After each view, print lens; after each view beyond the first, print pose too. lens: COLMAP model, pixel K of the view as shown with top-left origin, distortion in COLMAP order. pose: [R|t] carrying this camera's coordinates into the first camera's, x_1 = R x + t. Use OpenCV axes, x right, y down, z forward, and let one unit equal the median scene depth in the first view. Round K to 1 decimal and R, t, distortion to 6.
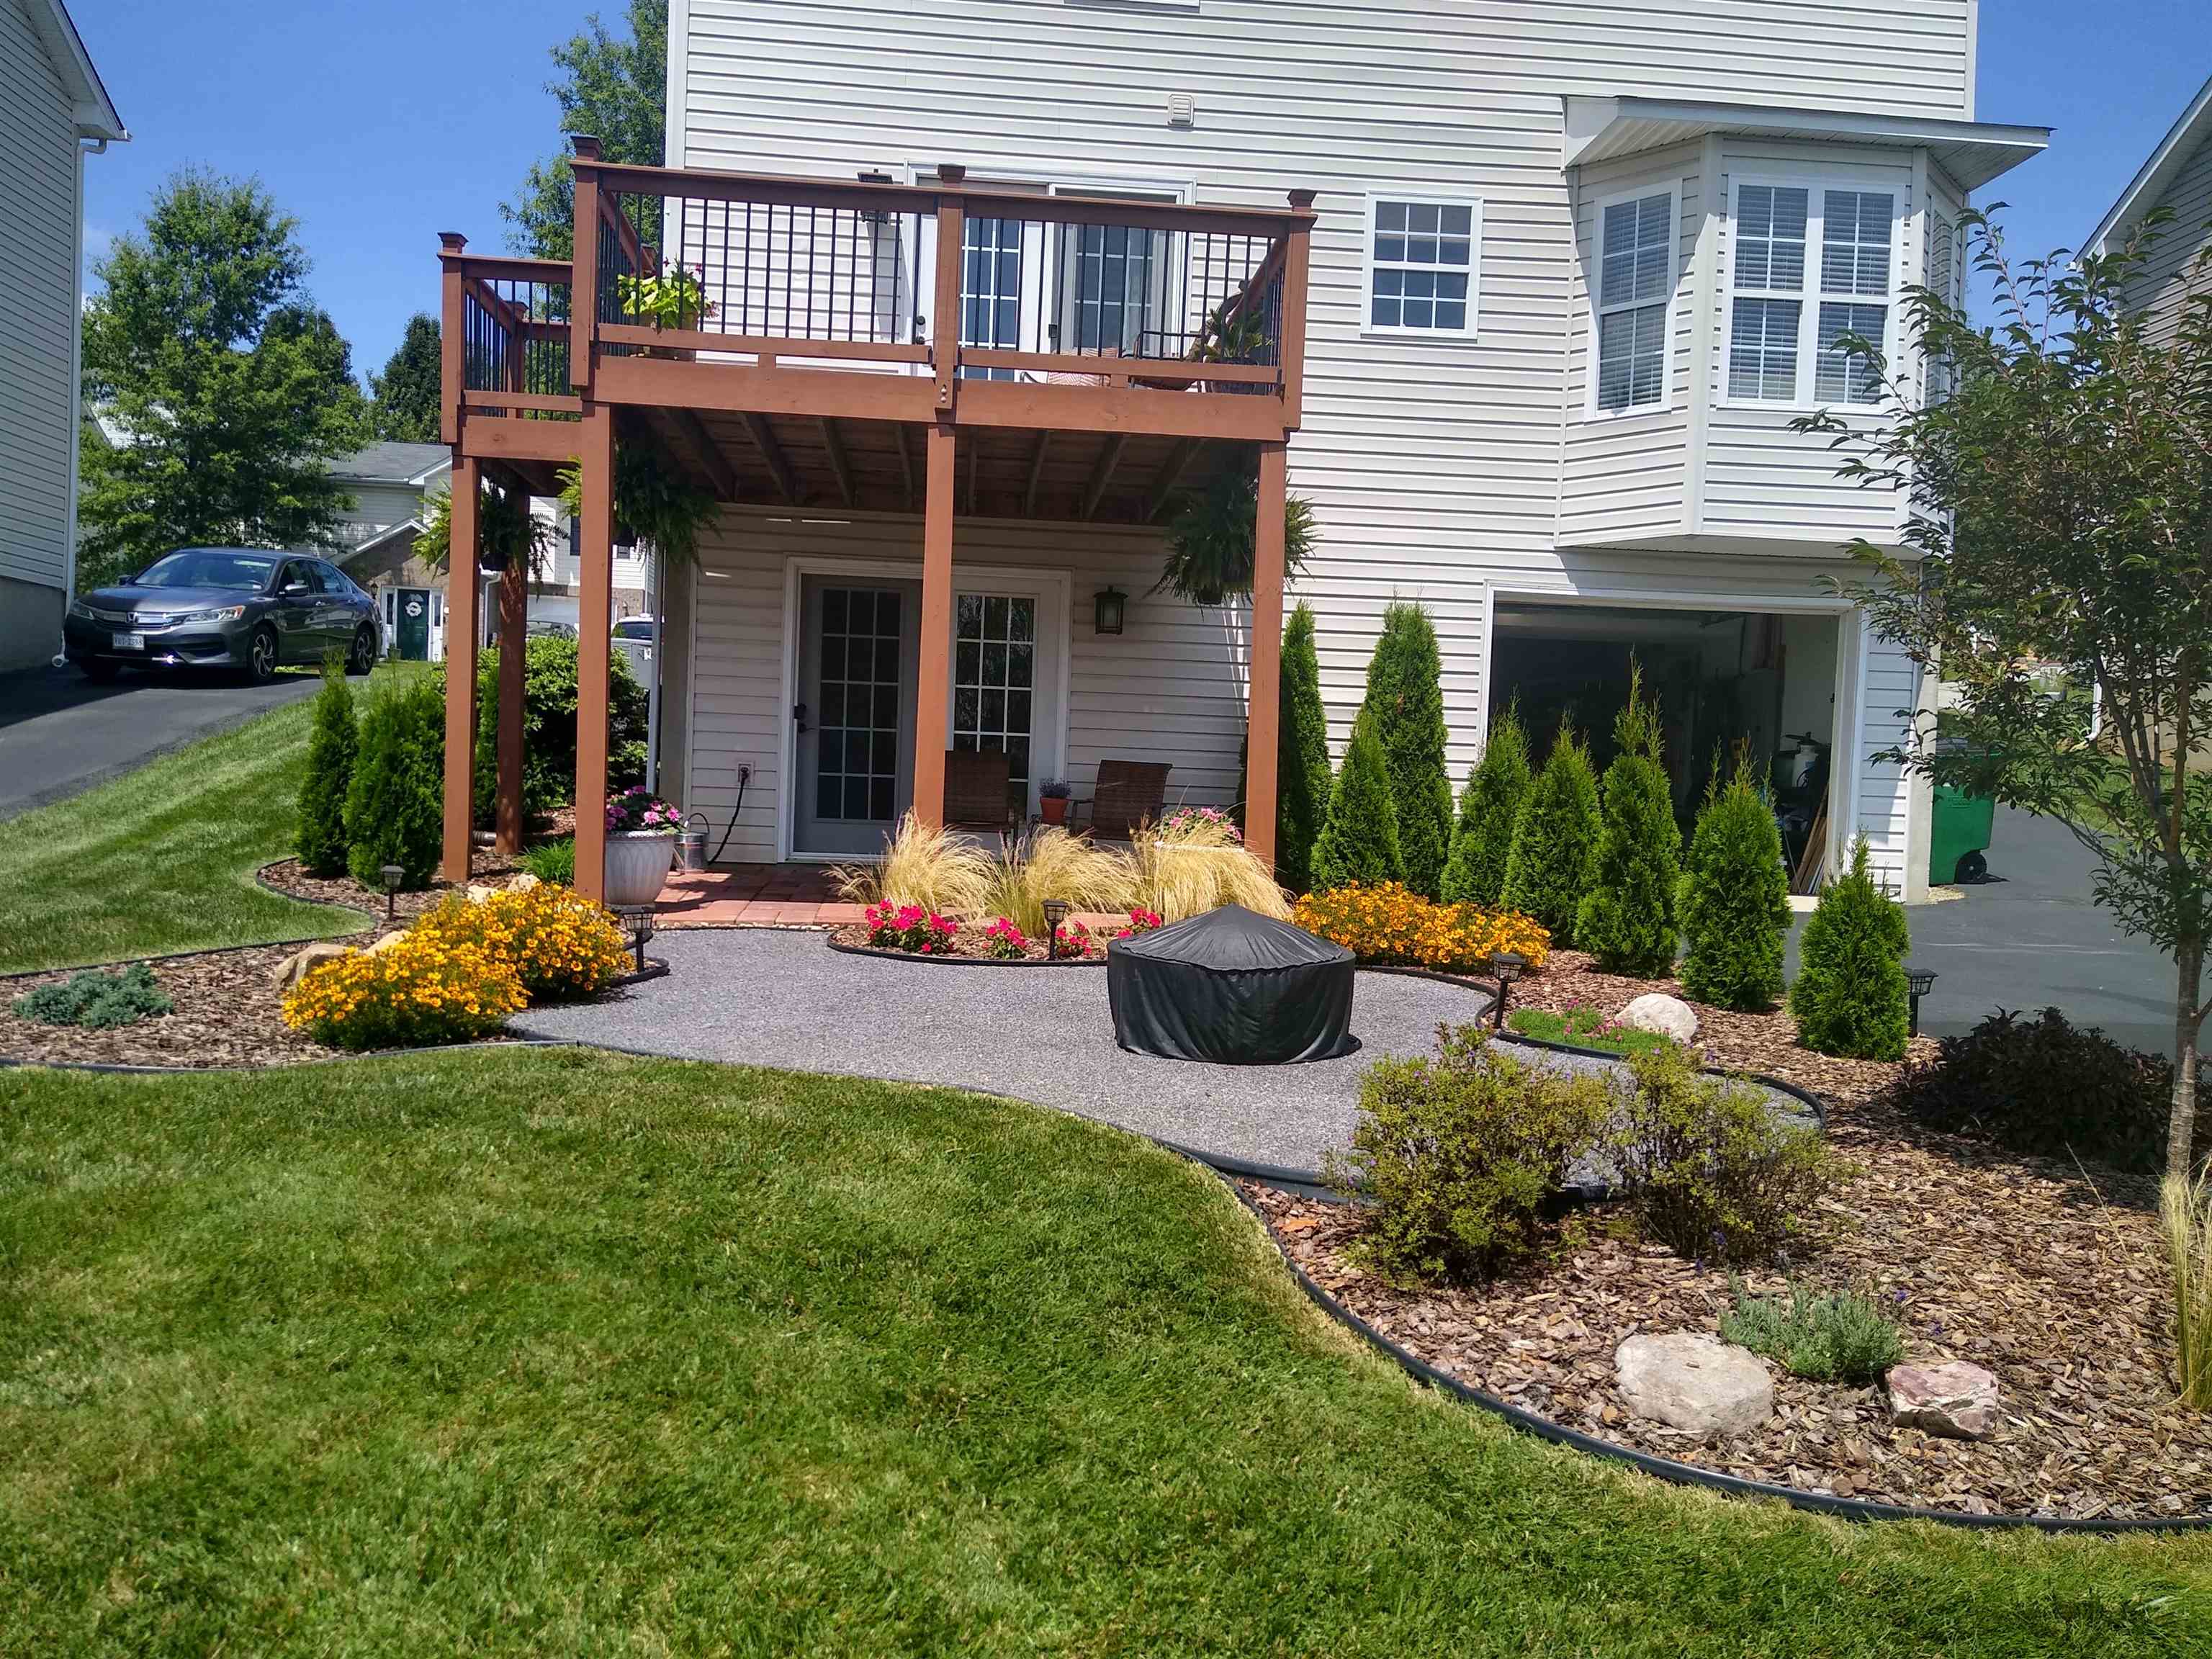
lens RADIAL K [[1697.7, 0, 1090.4], [0, 1697.7, 840.9], [0, 0, 1]] dist [0.080846, -0.127190]
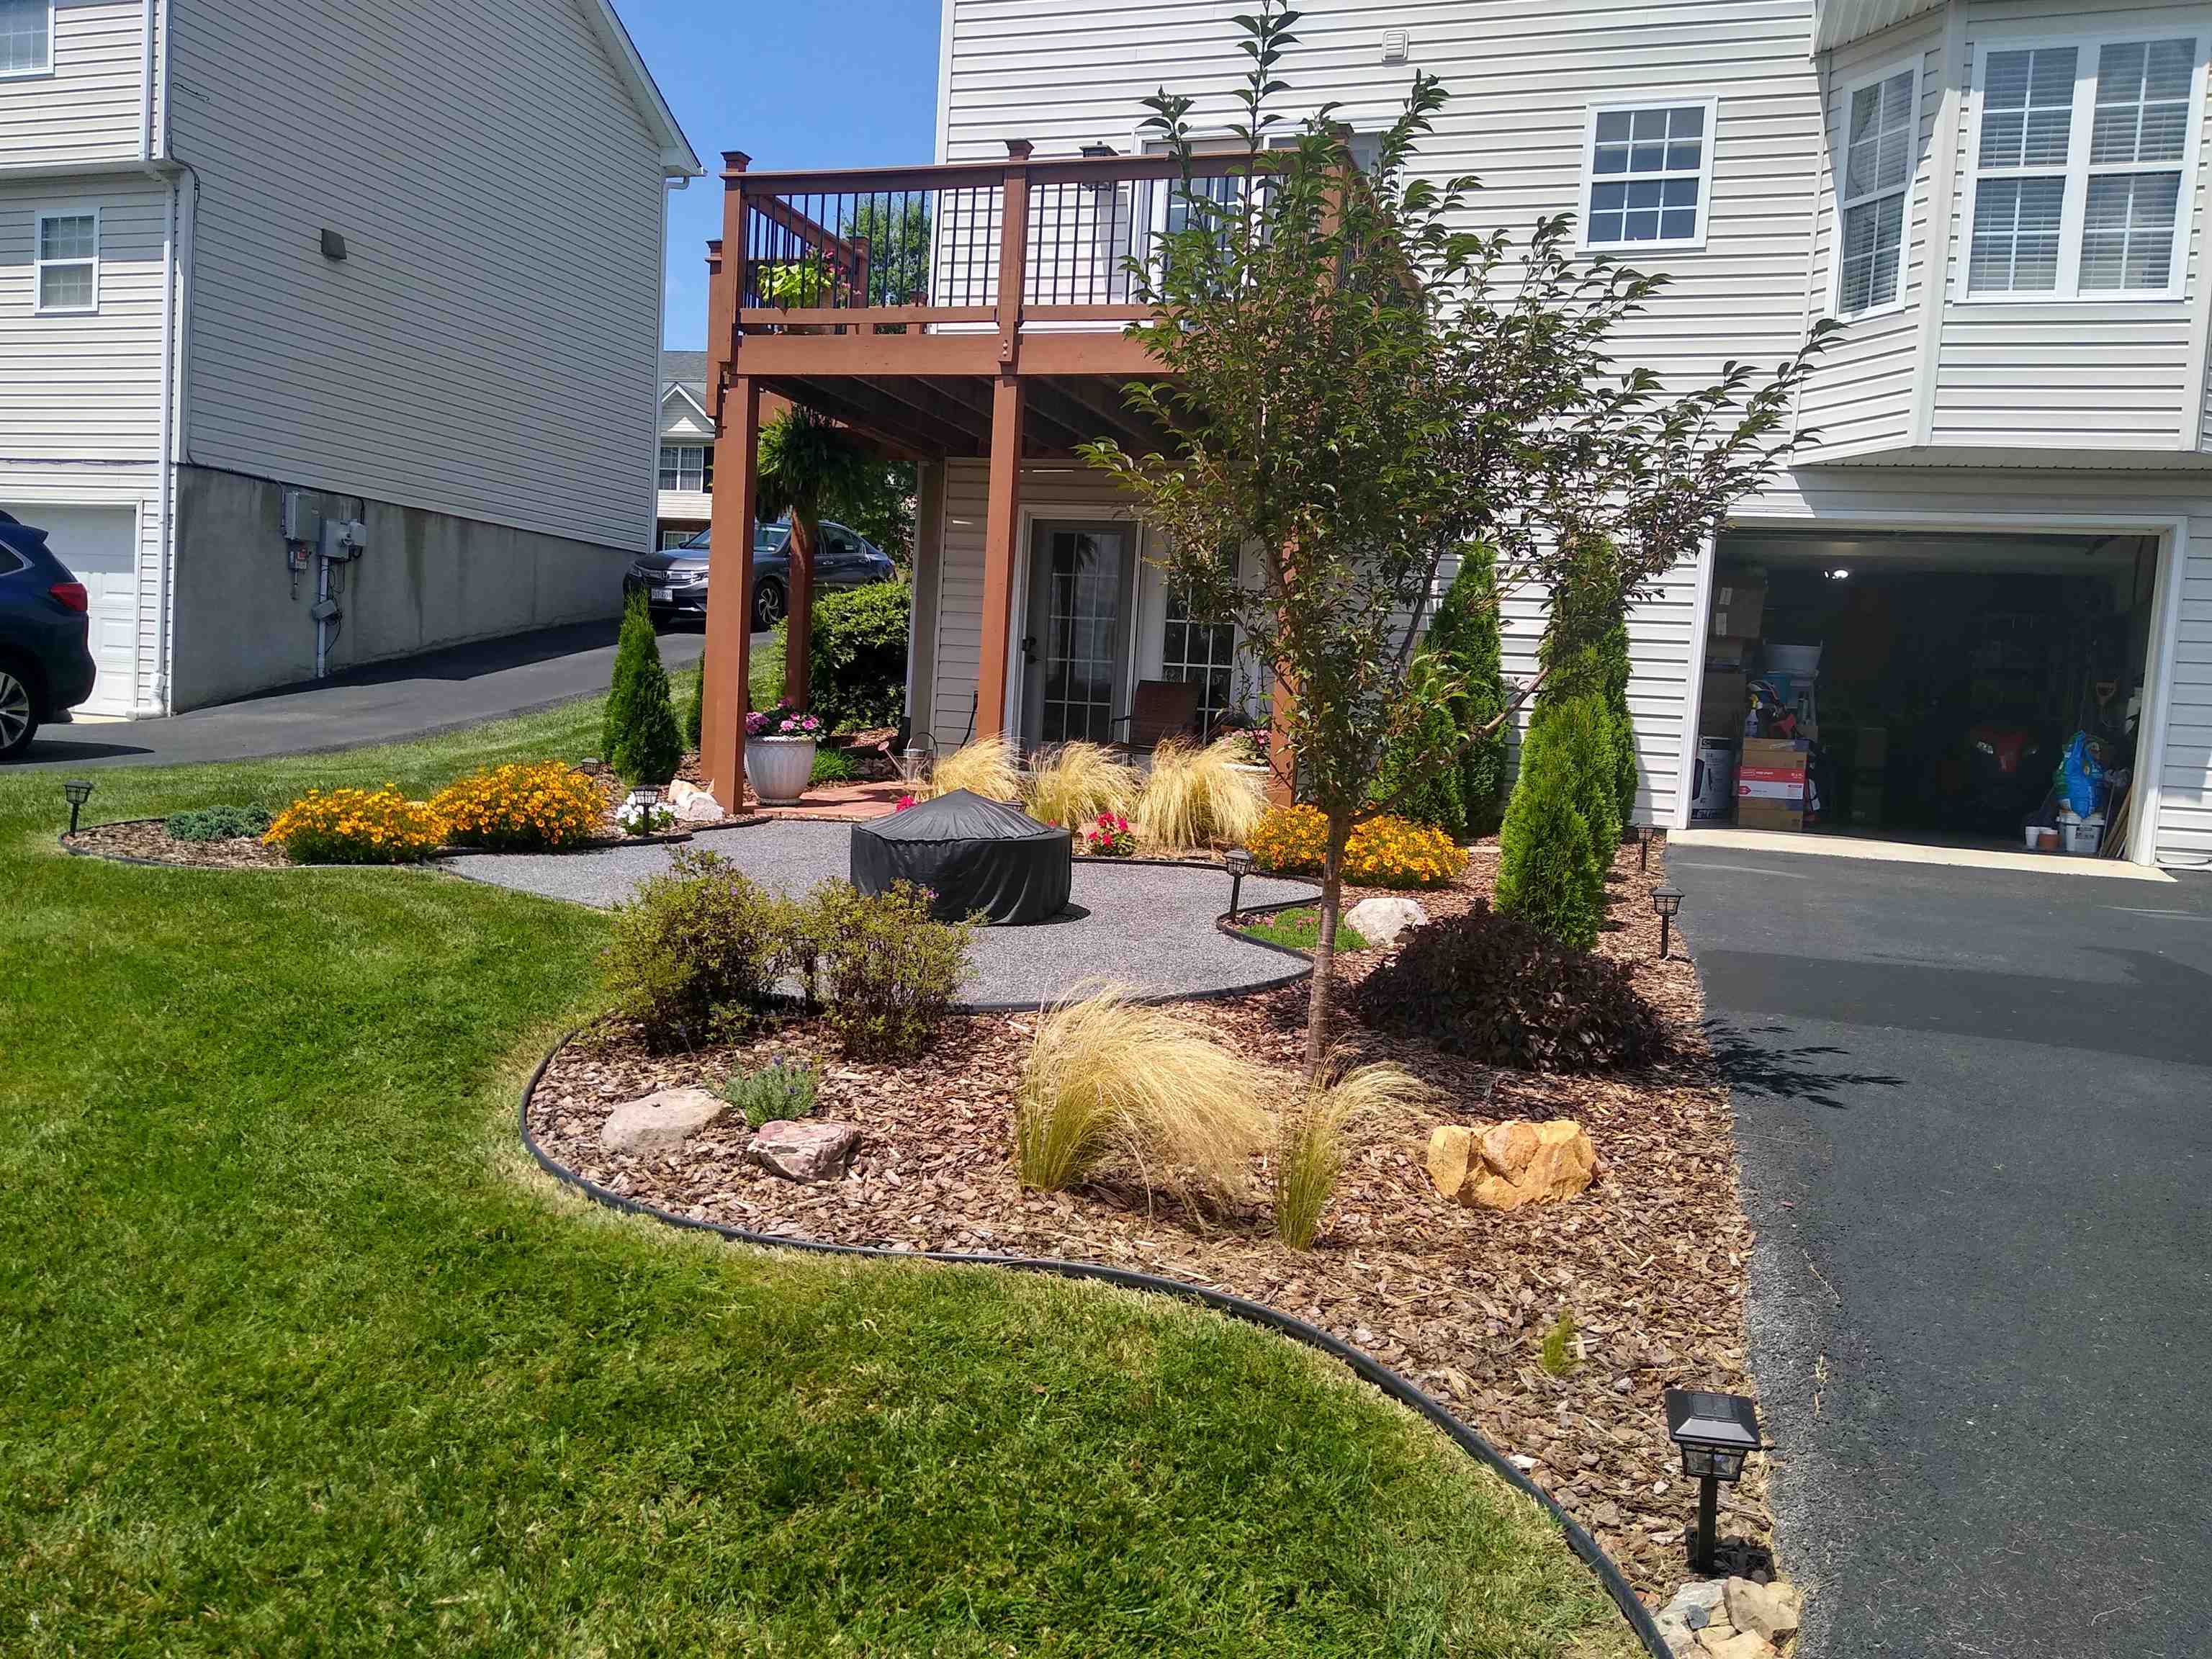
lens RADIAL K [[1709.3, 0, 1084.8], [0, 1709.3, 836.0], [0, 0, 1]] dist [0.064535, -0.118078]
pose [[0.915566, 0.045903, -0.399539, 0.318439], [-0.038412, 0.998904, 0.026742, 0.018001], [0.400328, -0.009137, 0.916326, -0.005933]]
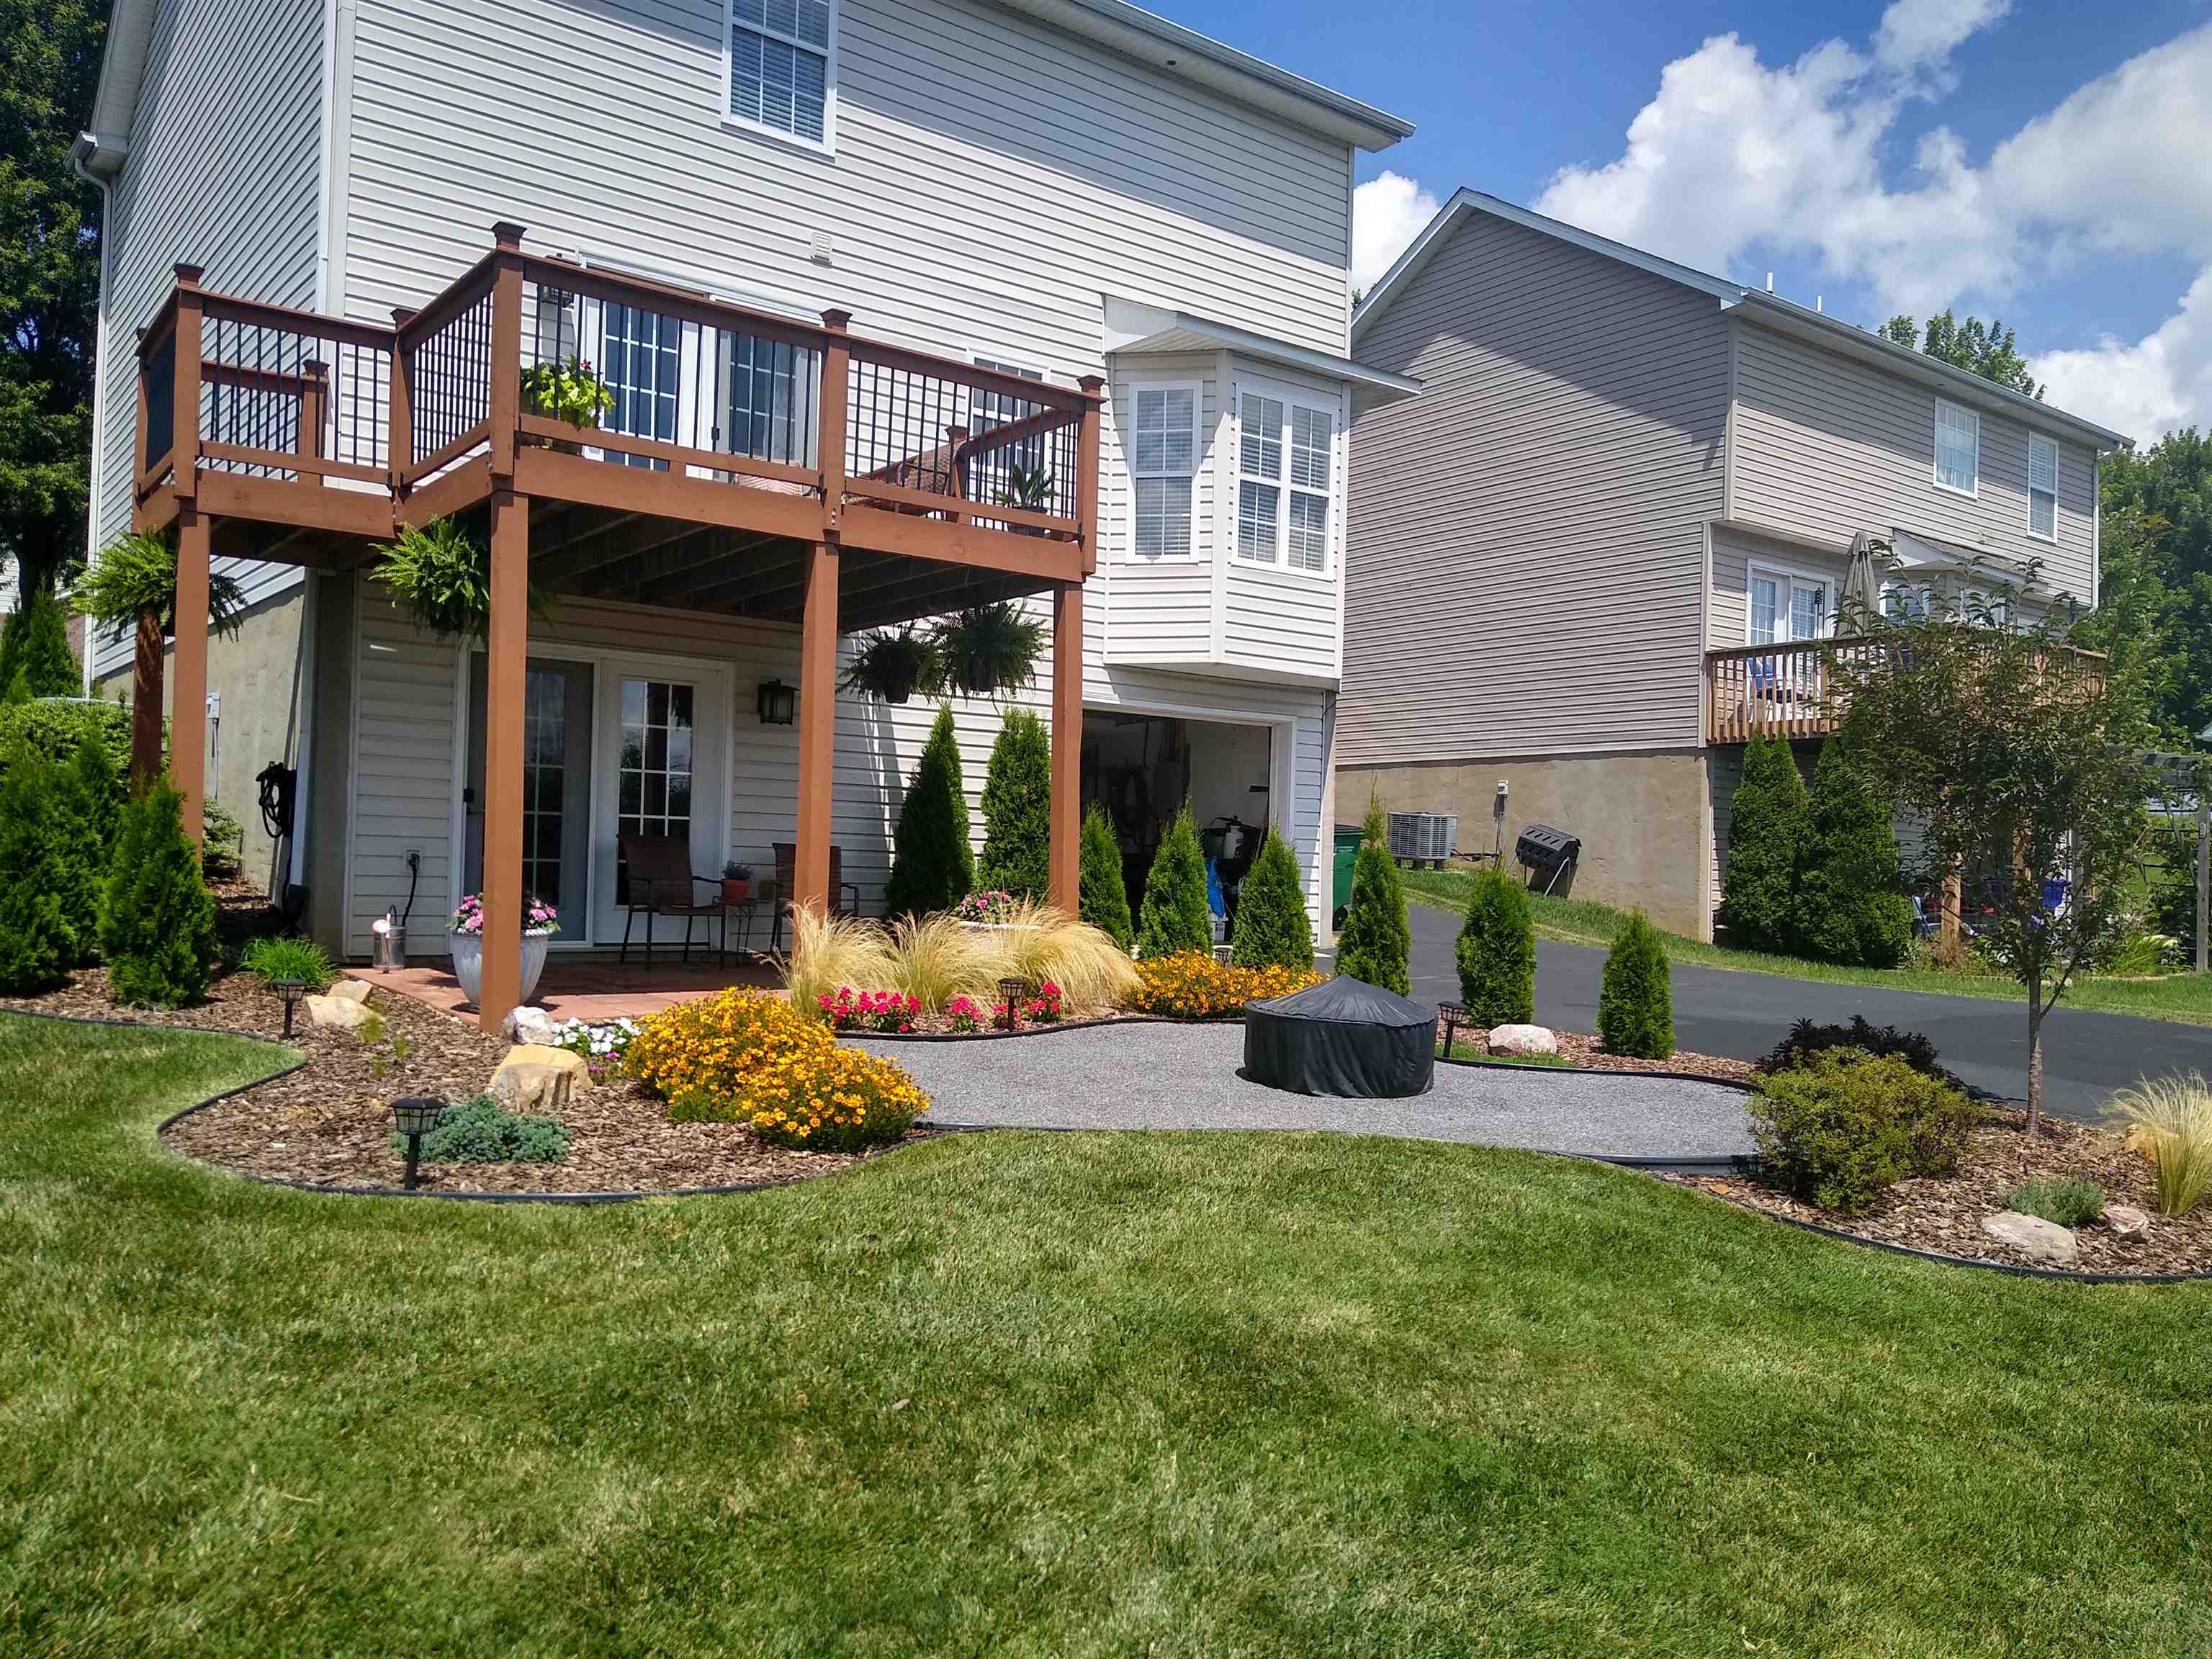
lens RADIAL K [[1697.7, 0, 1090.4], [0, 1697.7, 840.9], [0, 0, 1]] dist [0.080846, -0.127190]
pose [[0.838108, -0.005920, 0.545472, -0.407665], [0.021863, 0.999502, -0.022743, -0.020839], [-0.545066, 0.030987, 0.837820, 0.006023]]
